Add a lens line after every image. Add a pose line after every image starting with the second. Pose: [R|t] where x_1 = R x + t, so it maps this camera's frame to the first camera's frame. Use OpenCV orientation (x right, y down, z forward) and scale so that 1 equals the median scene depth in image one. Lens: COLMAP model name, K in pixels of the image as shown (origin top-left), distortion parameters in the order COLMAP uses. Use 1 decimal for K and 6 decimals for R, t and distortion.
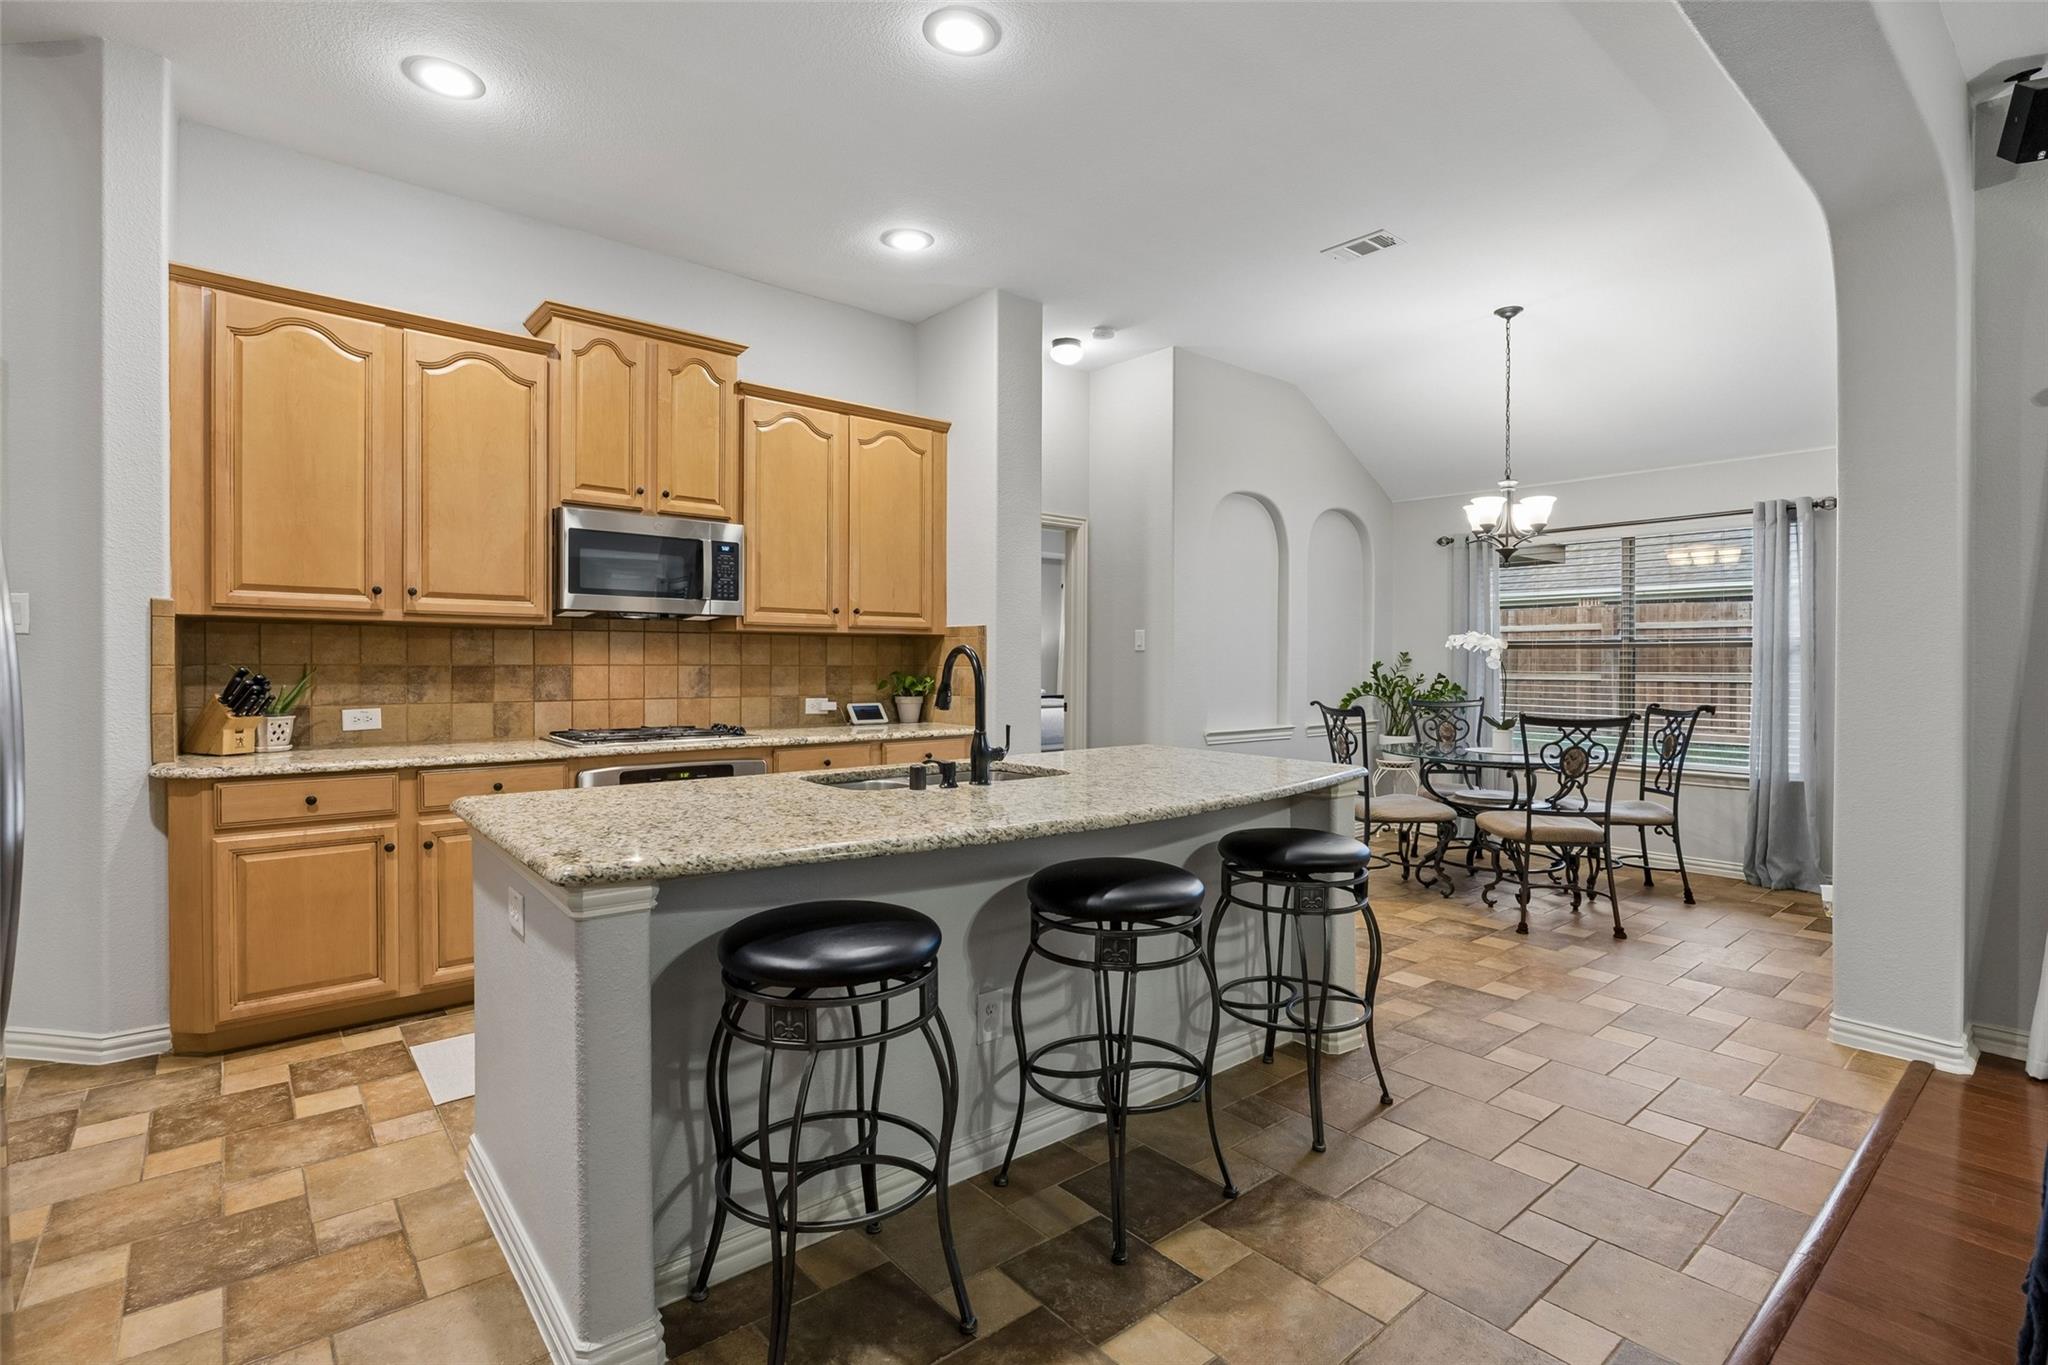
lens RADIAL K [[953.1, 0, 1020.0], [0, 953.1, 656.1], [0, 0, 1]] dist [-0.022798, 0.002055]
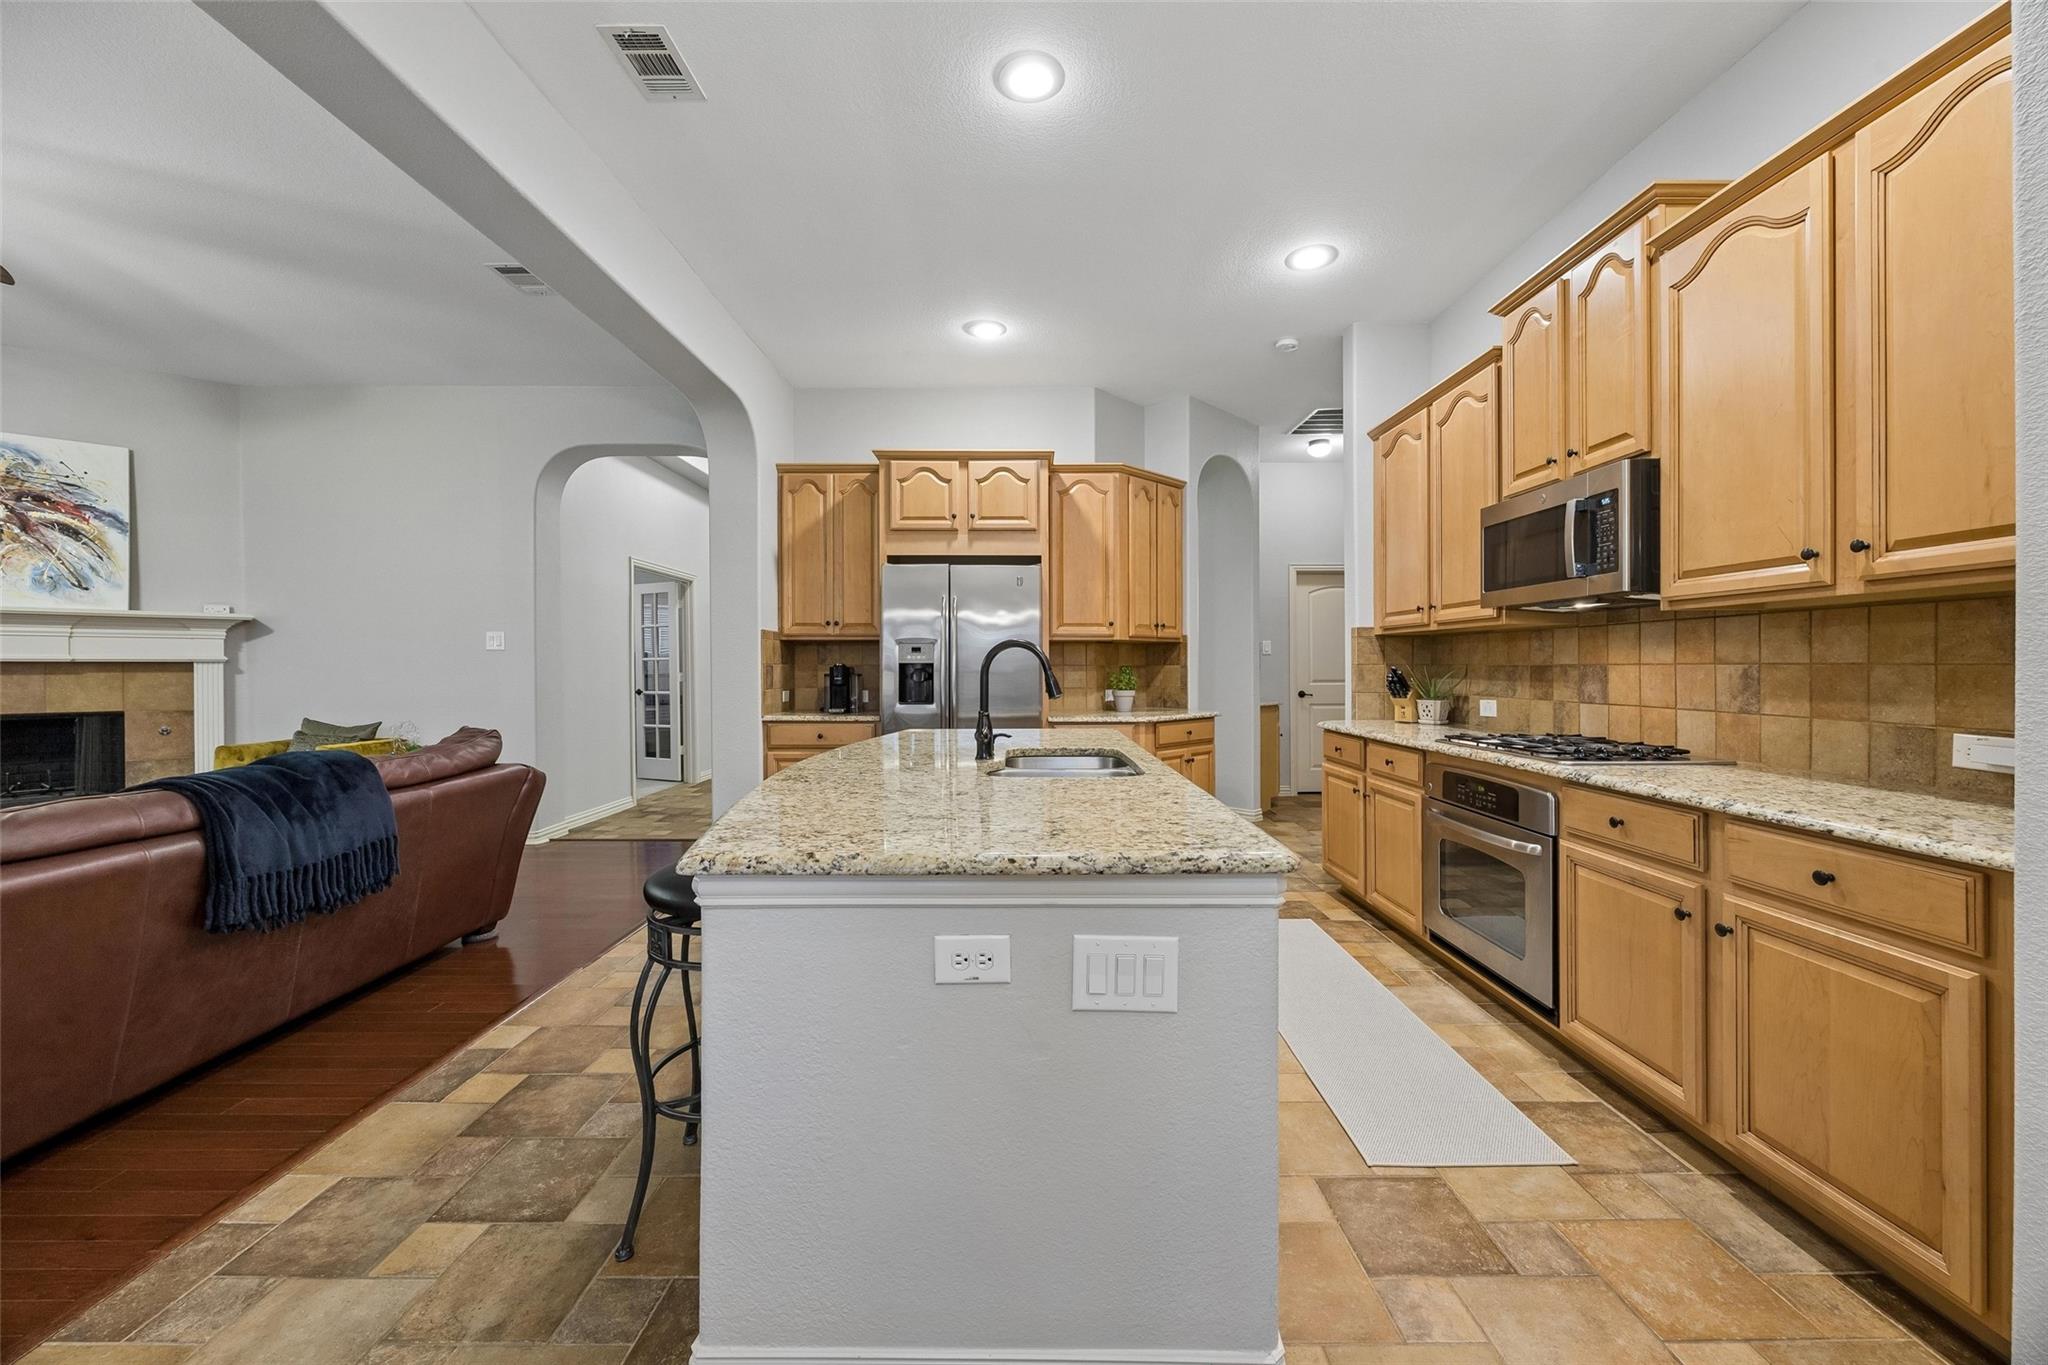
lens RADIAL K [[793.3, 0, 1019.0], [0, 793.3, 663.8], [0, 0, 1]] dist [-0.005519, 0.001189]
pose [[-0.643110, -0.004959, -0.765758, 0.418240], [0.003146, 0.999953, -0.009118, 0.013119], [0.765768, -0.008273, -0.643064, 0.998575]]
